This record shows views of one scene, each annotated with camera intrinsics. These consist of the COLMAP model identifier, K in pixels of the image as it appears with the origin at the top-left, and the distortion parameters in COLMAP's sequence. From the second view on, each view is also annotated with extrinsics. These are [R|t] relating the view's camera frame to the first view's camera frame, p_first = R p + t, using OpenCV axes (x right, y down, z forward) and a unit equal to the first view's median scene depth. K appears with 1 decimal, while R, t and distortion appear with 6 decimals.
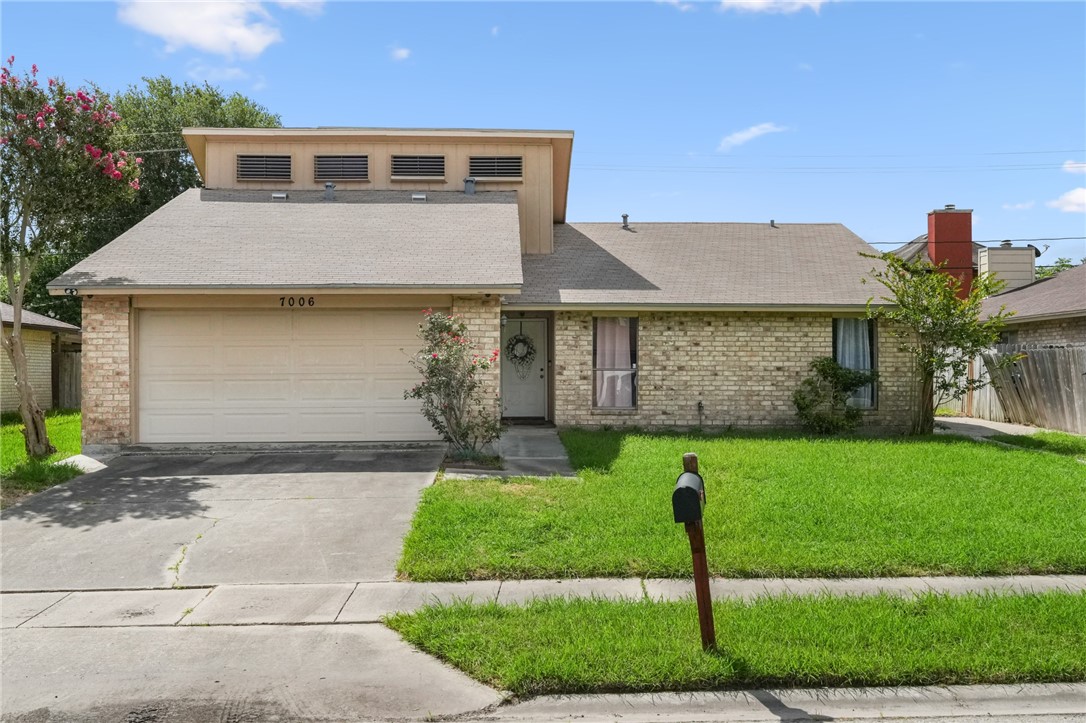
lens RADIAL K [[1124.7, 0, 543.3], [0, 1124.7, 363.6], [0, 0, 1]] dist [-0.007022, 0.000000]
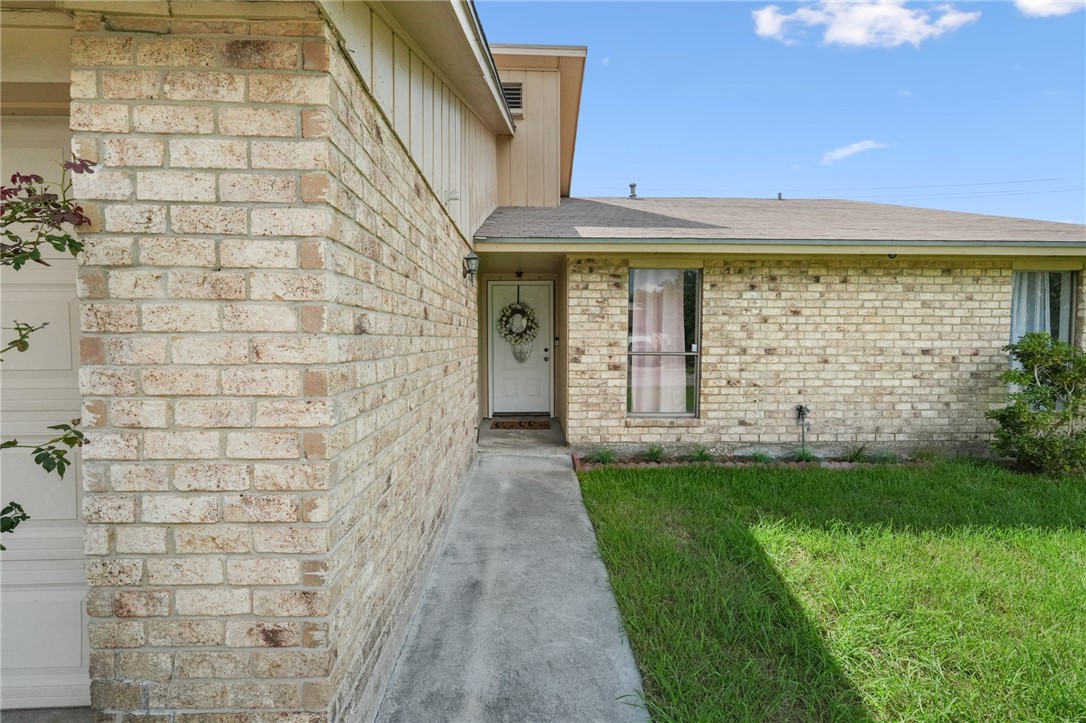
lens RADIAL K [[483.5, 0, 538.6], [0, 483.5, 358.0], [0, 0, 1]] dist [0.000744, -0.000166]
pose [[0.999861, -0.000203, -0.016685, -0.001126], [0.001029, 0.998773, 0.049505, -0.005548], [0.016655, -0.049515, 0.998634, 0.729468]]
